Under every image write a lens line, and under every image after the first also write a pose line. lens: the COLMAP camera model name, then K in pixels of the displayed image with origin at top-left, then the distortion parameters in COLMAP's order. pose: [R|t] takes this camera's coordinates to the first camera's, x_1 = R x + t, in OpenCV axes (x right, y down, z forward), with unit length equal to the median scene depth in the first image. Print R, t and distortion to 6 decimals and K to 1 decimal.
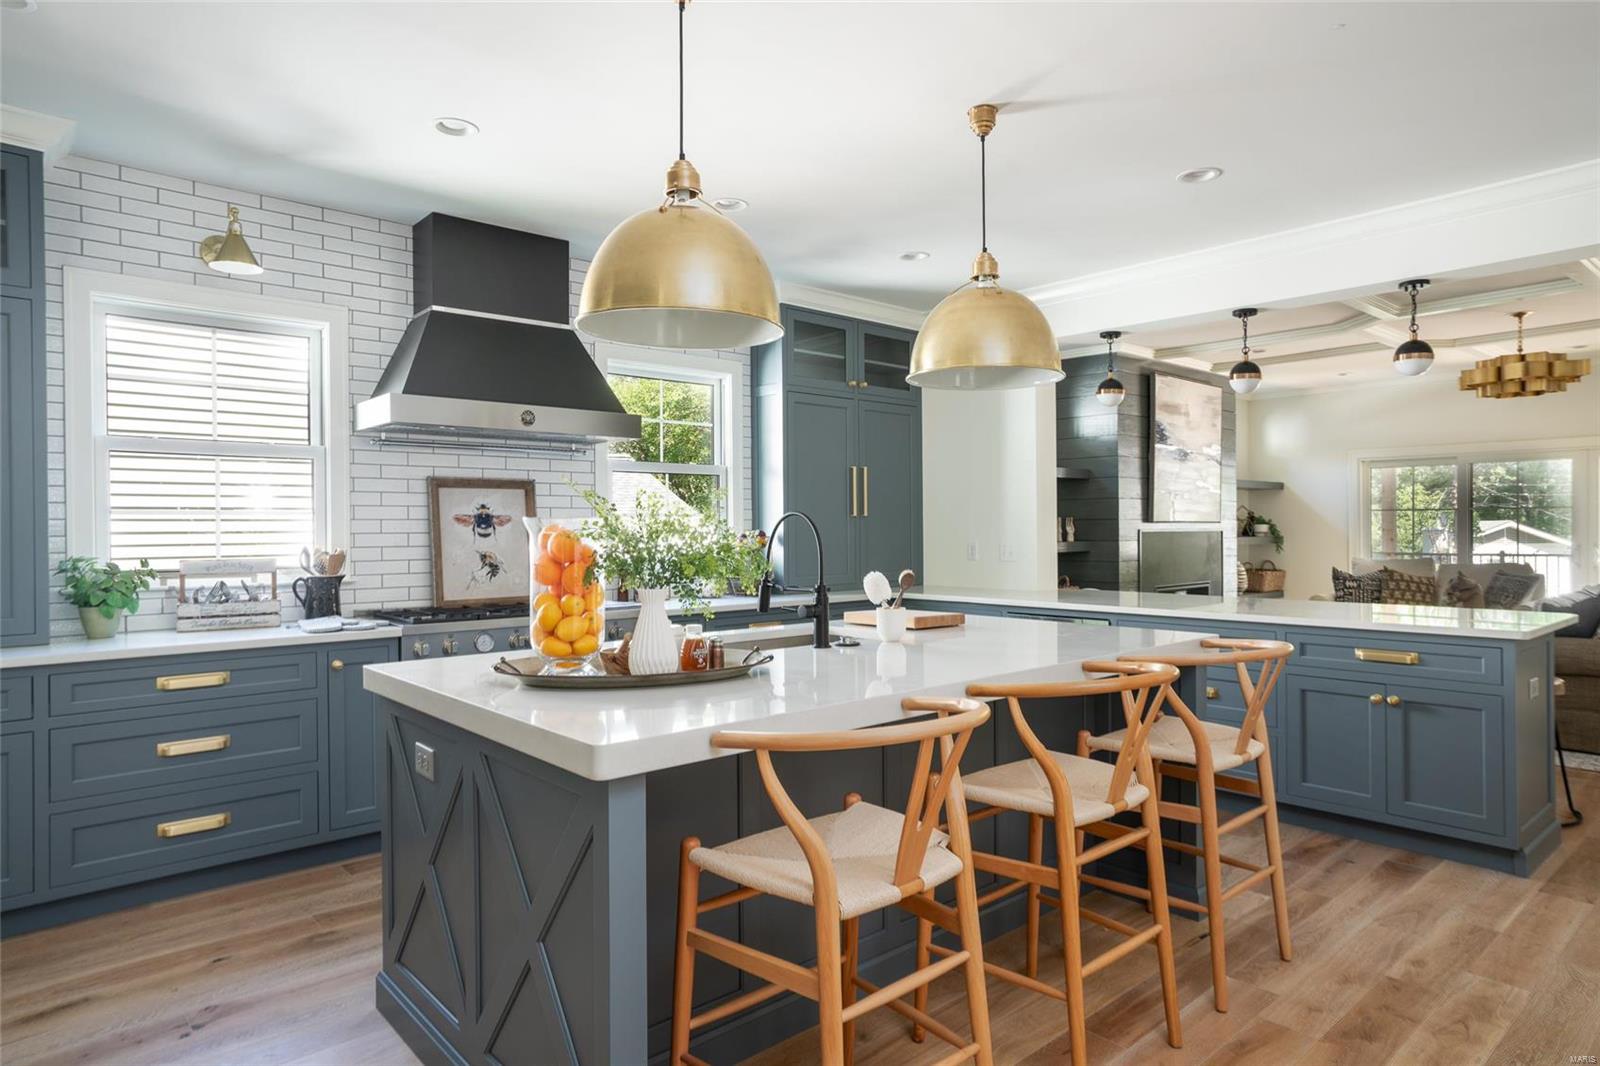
lens RADIAL K [[946.2, 0, 805.4], [0, 946.2, 531.5], [0, 0, 1]] dist [0.009798, 0.007890]
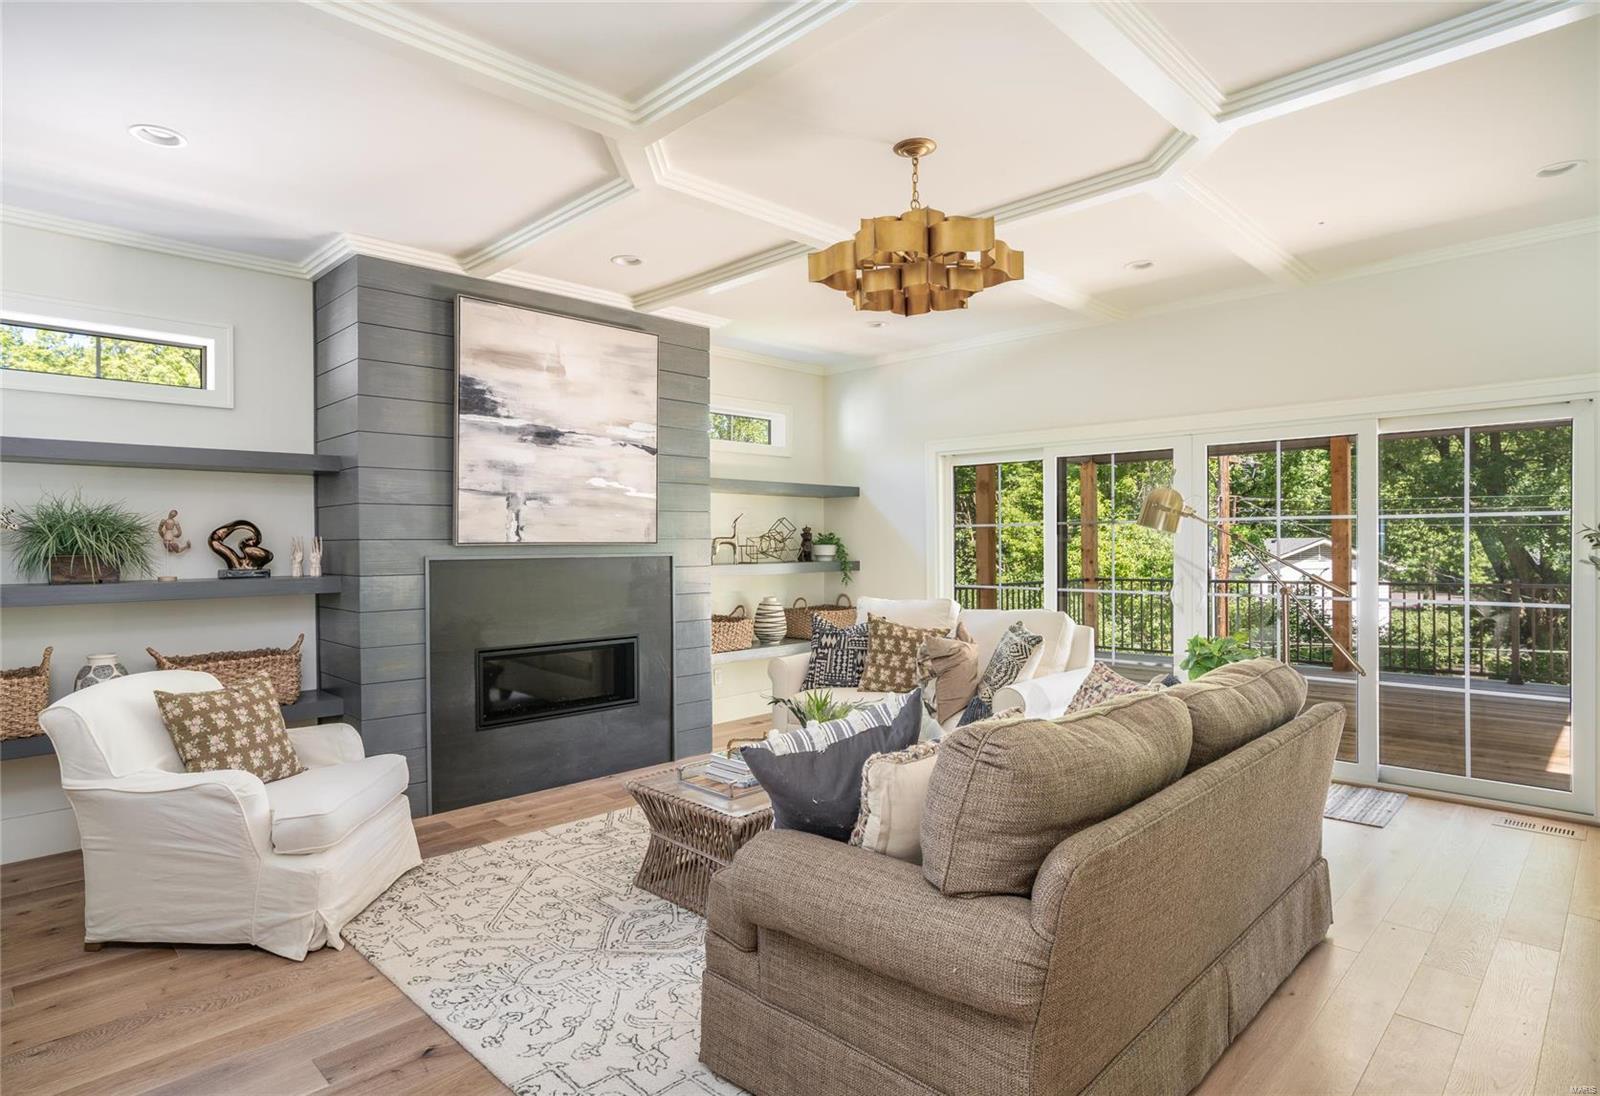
lens RADIAL K [[866.5, 0, 798.1], [0, 866.5, 557.2], [0, 0, 1]] dist [-0.022038, 0.004956]
pose [[0.998565, -0.001624, 0.053534, 0.503999], [0.000960, 0.999922, 0.012439, -0.007801], [-0.053550, -0.012370, 0.998489, 0.405355]]
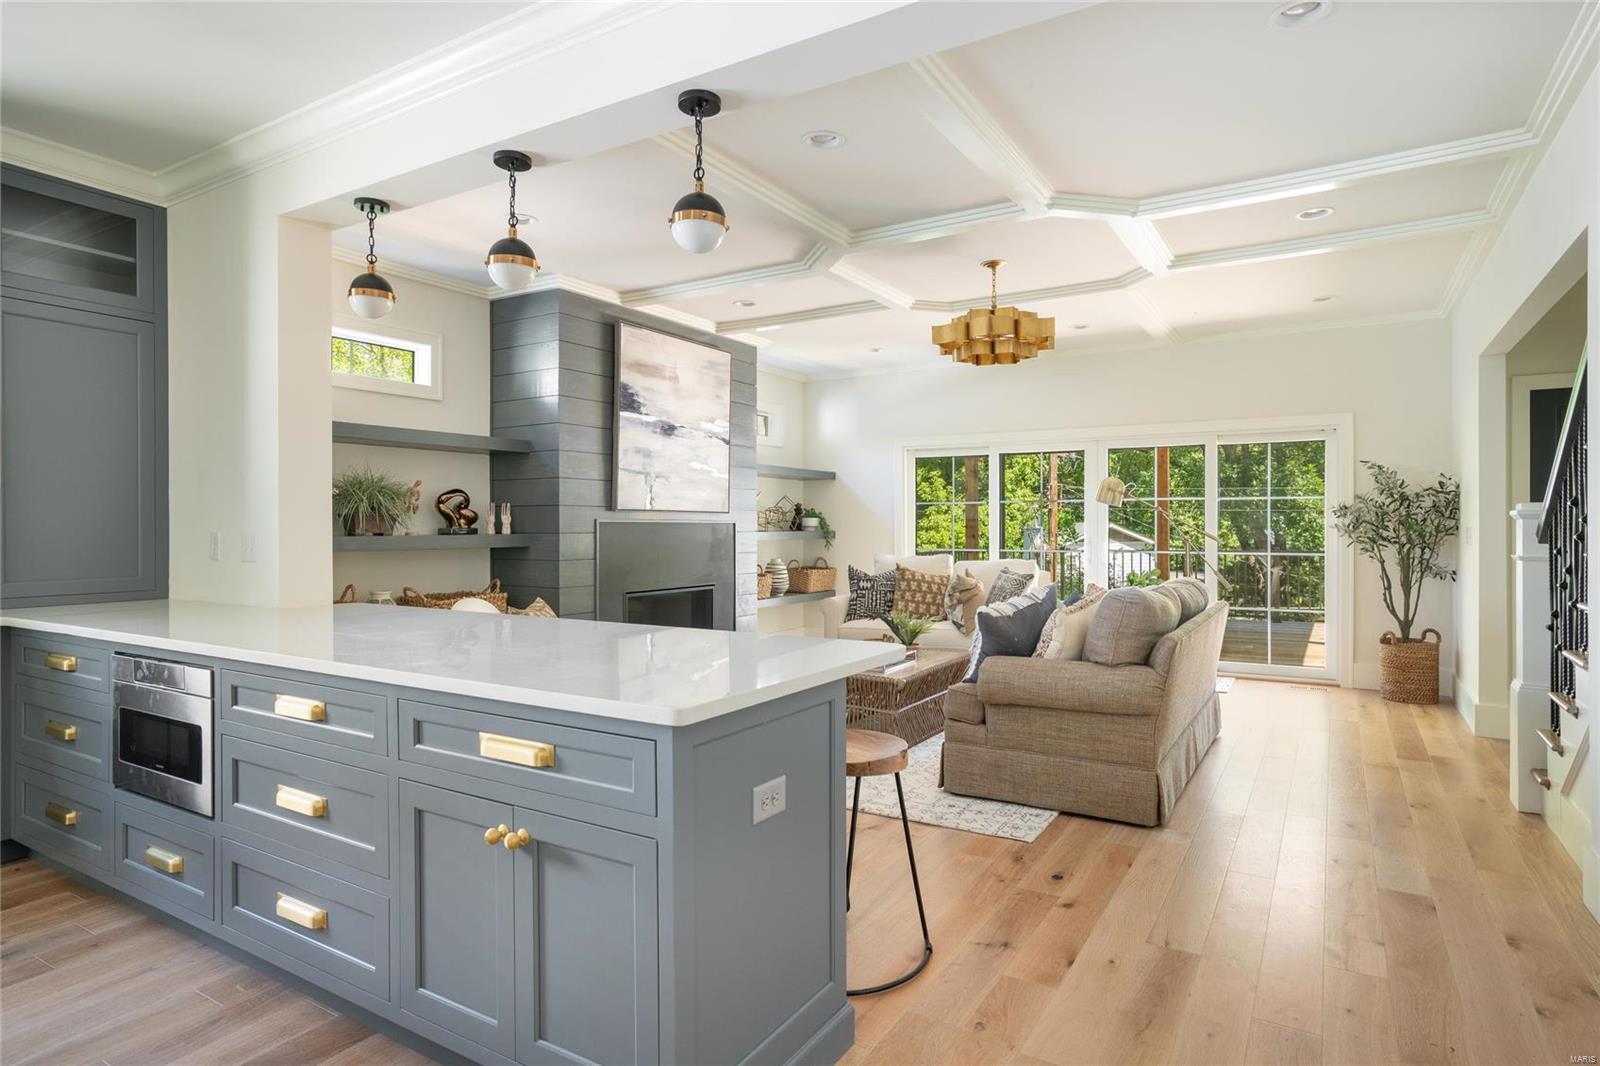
lens RADIAL K [[880.0, 0, 809.8], [0, 880.0, 535.3], [0, 0, 1]] dist [-0.028161, -0.001073]
pose [[0.958401, 0.002234, 0.285418, 0.284698], [-0.003568, 0.999985, 0.004153, 0.006648], [-0.285404, -0.004999, 0.958394, 0.231695]]
